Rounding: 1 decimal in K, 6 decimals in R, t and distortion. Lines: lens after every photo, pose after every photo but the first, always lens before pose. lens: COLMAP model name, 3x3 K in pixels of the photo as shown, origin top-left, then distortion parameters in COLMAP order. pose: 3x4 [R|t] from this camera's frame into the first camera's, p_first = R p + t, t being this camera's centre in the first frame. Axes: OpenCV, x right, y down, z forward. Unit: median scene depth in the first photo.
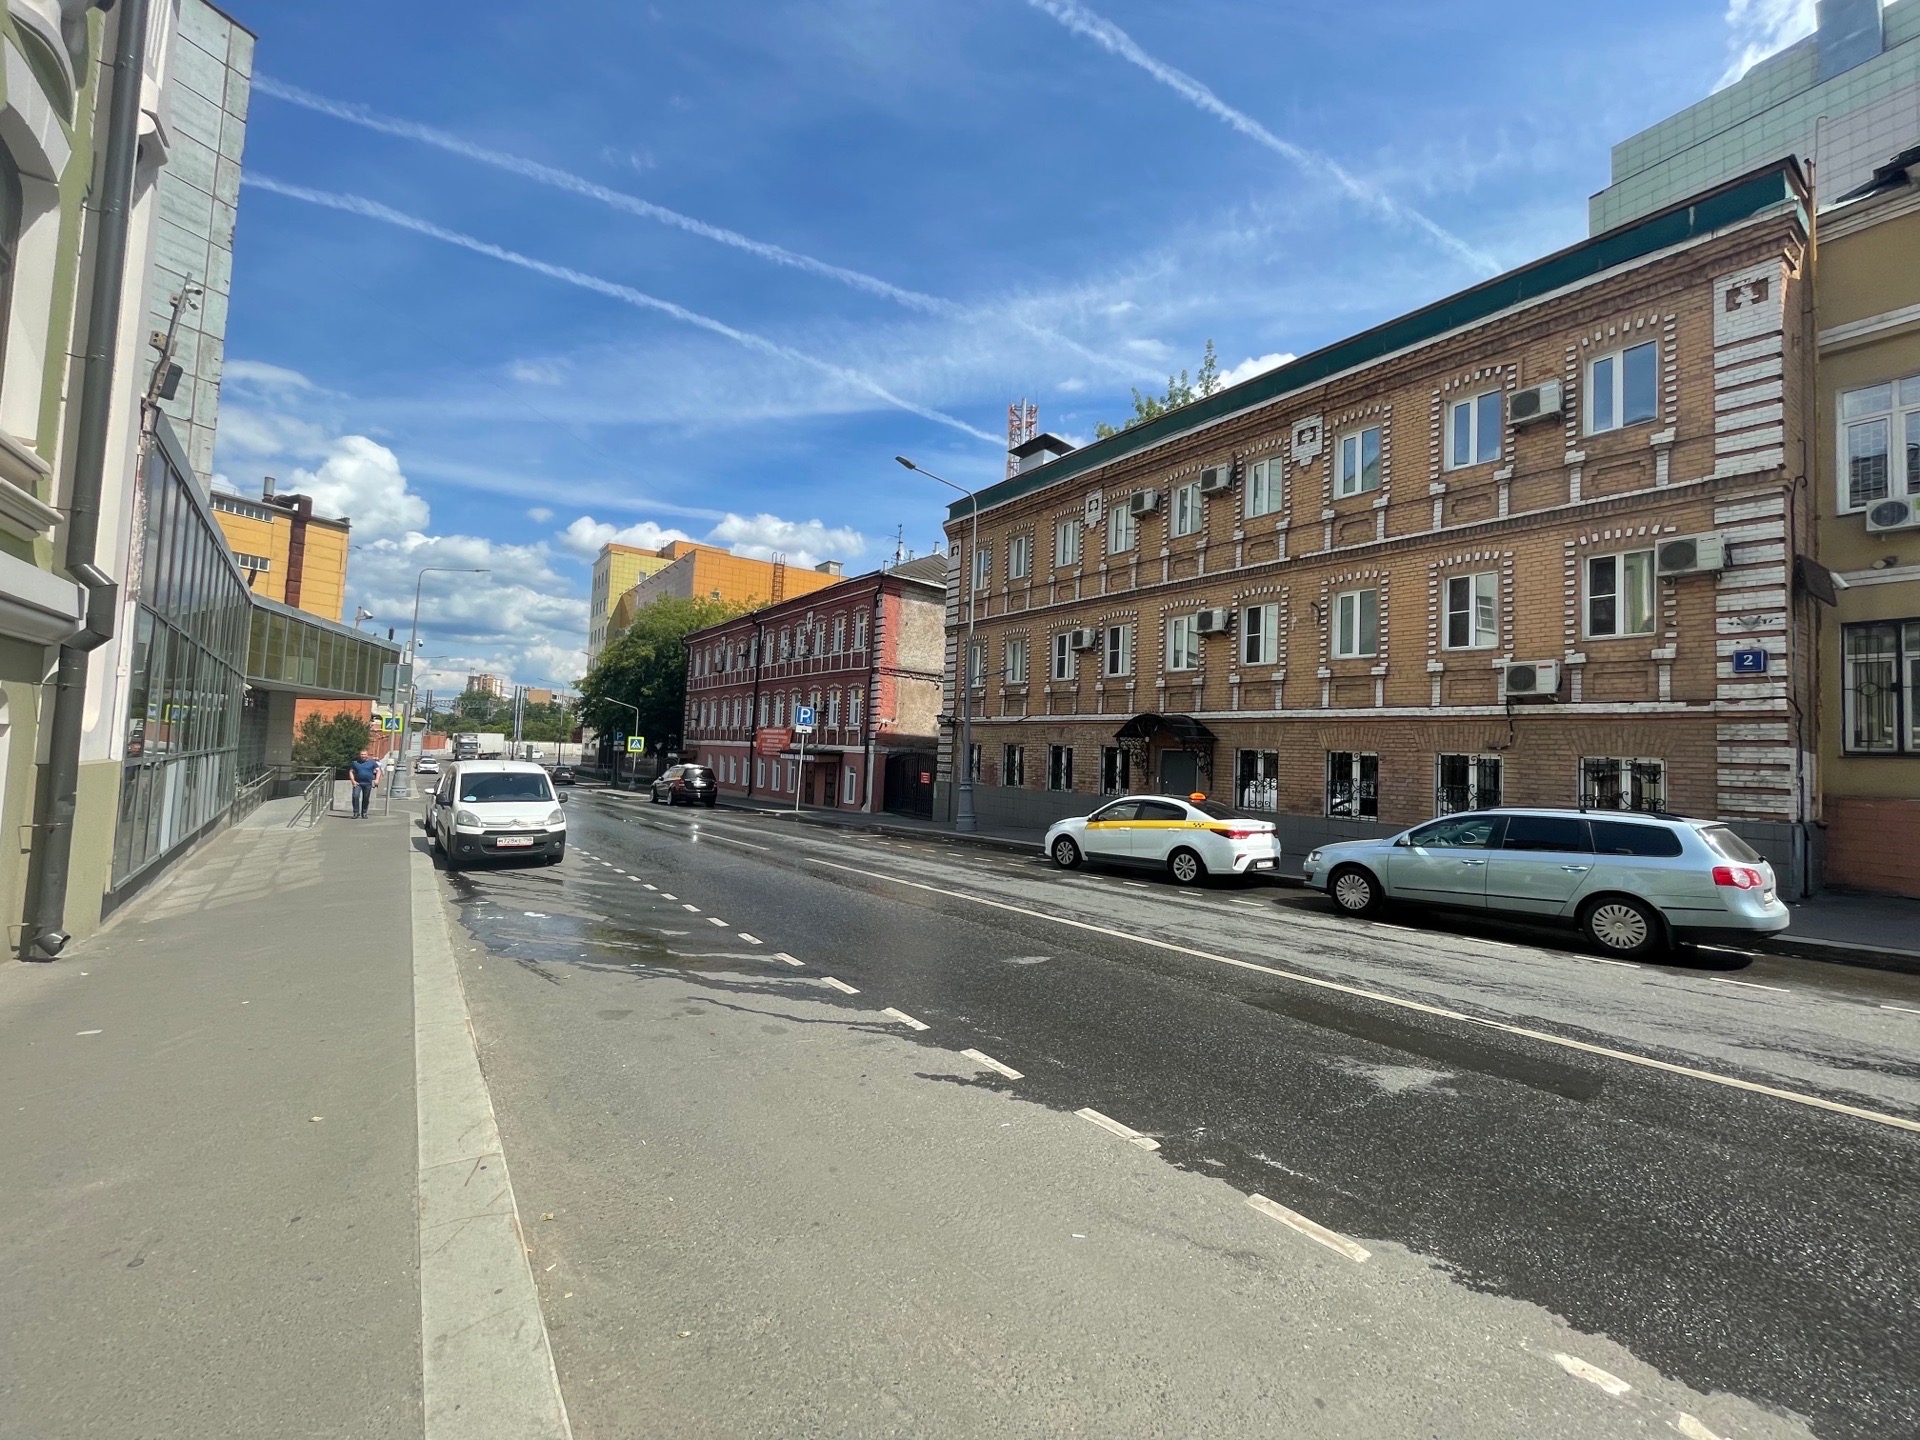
lens RADIAL K [[791.1, 0, 949.0], [0, 791.1, 716.1], [0, 0, 1]] dist [-0.002773, -0.000188]
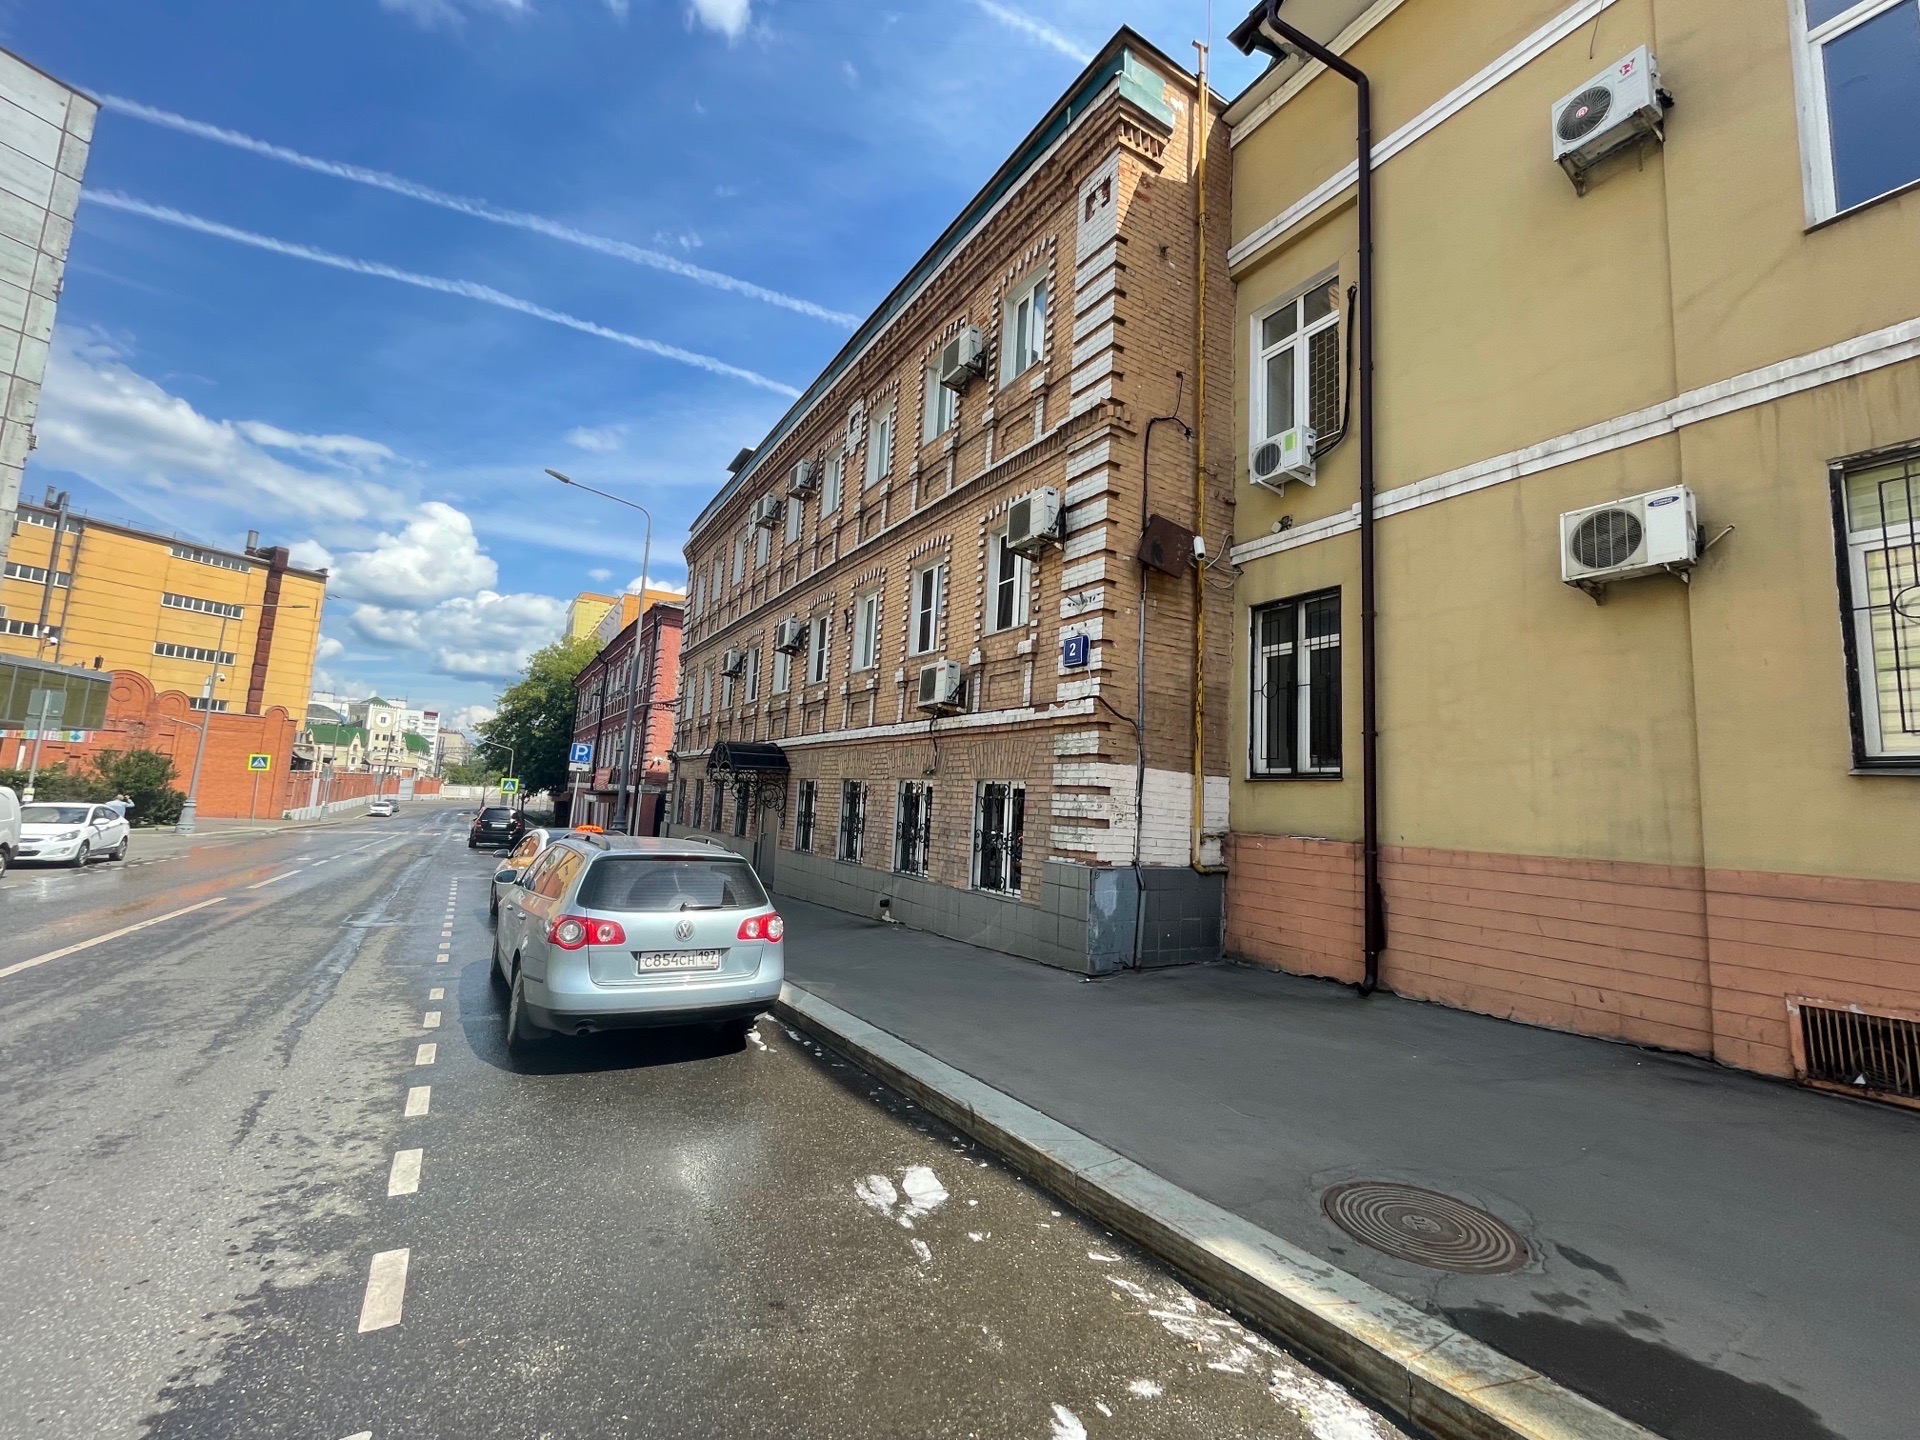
lens RADIAL K [[809.5, 0, 960.0], [0, 809.5, 720.0], [0, 0, 1]] dist [-0.003152, -0.000632]
pose [[0.996668, 0.004980, -0.081417, 0.555632], [-0.010407, 0.997740, -0.066378, 0.028811], [0.080902, 0.067005, 0.994467, 0.122949]]
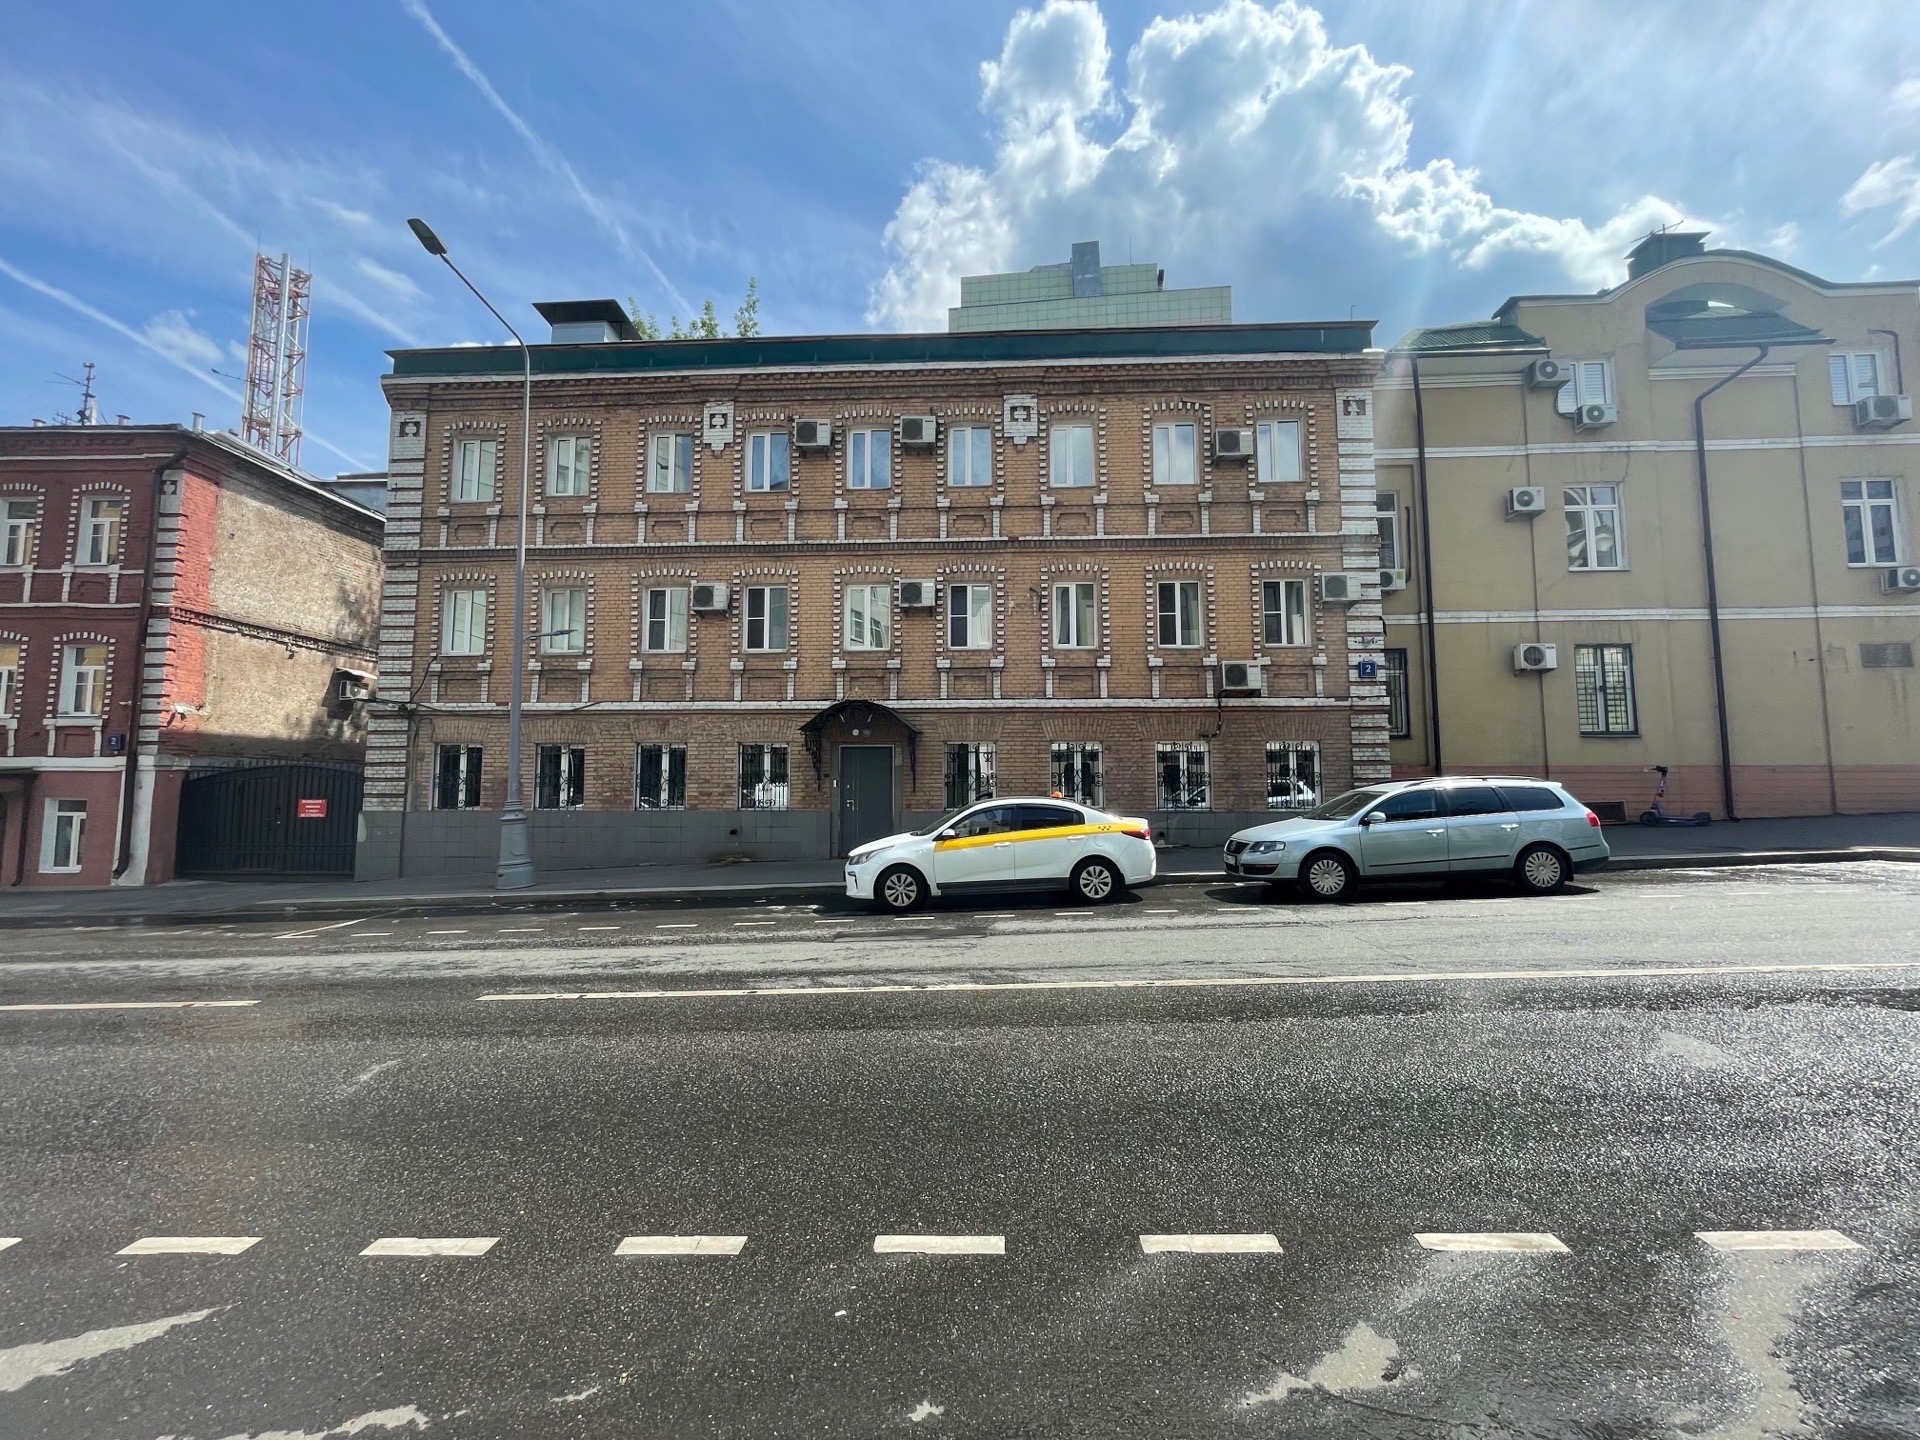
lens RADIAL K [[791.1, 0, 949.0], [0, 791.1, 716.1], [0, 0, 1]] dist [-0.002773, -0.000188]
pose [[0.605293, 0.015120, 0.795859, -0.310012], [-0.009269, 0.999886, -0.011947, 0.020525], [-0.795949, -0.000145, 0.605364, 0.427313]]
